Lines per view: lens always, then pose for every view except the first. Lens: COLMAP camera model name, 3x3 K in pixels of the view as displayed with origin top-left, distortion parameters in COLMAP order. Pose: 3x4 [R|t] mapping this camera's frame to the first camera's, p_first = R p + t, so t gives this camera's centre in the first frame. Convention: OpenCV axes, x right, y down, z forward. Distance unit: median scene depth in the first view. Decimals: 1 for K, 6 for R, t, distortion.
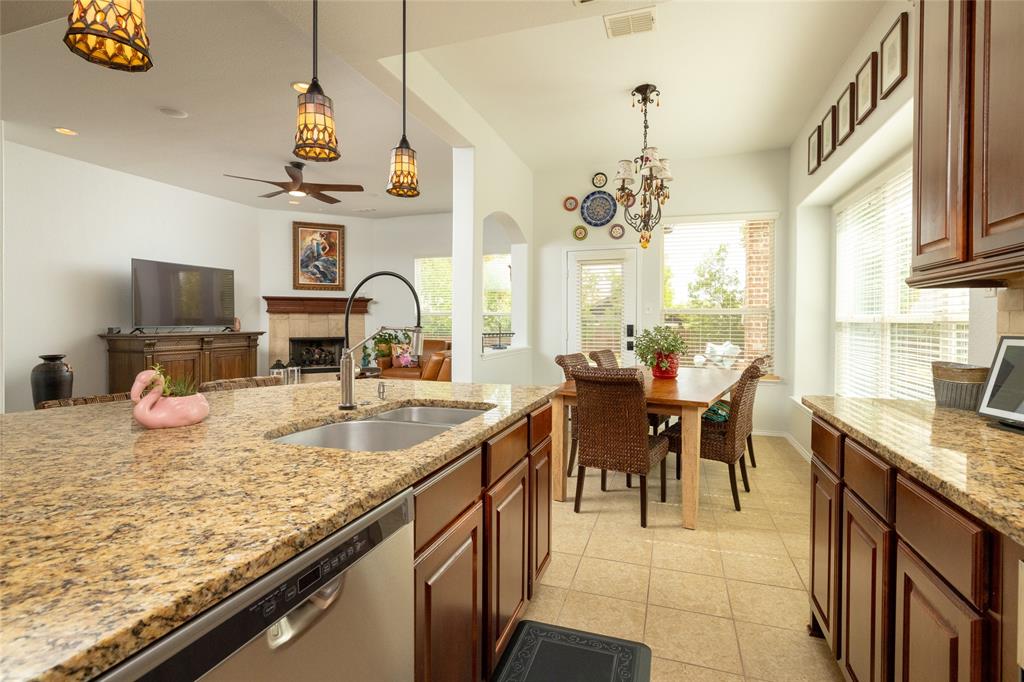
lens RADIAL K [[496.7, 0, 507.4], [0, 496.7, 328.7], [0, 0, 1]] dist [0.000344, 0.000046]
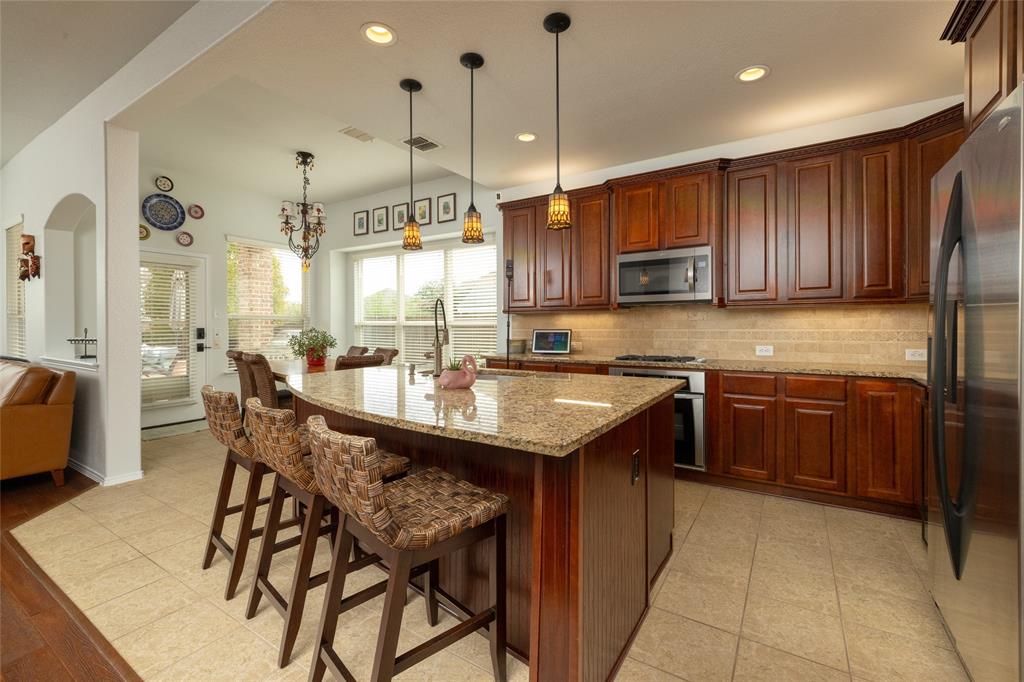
lens RADIAL K [[442.8, 0, 506.8], [0, 442.8, 325.1], [0, 0, 1]] dist [0.009370, 0.000211]
pose [[0.246227, -0.003522, 0.969206, -0.361754], [0.014702, 0.999892, -0.000101, -0.003009], [-0.969101, 0.014275, 0.246252, 0.078986]]
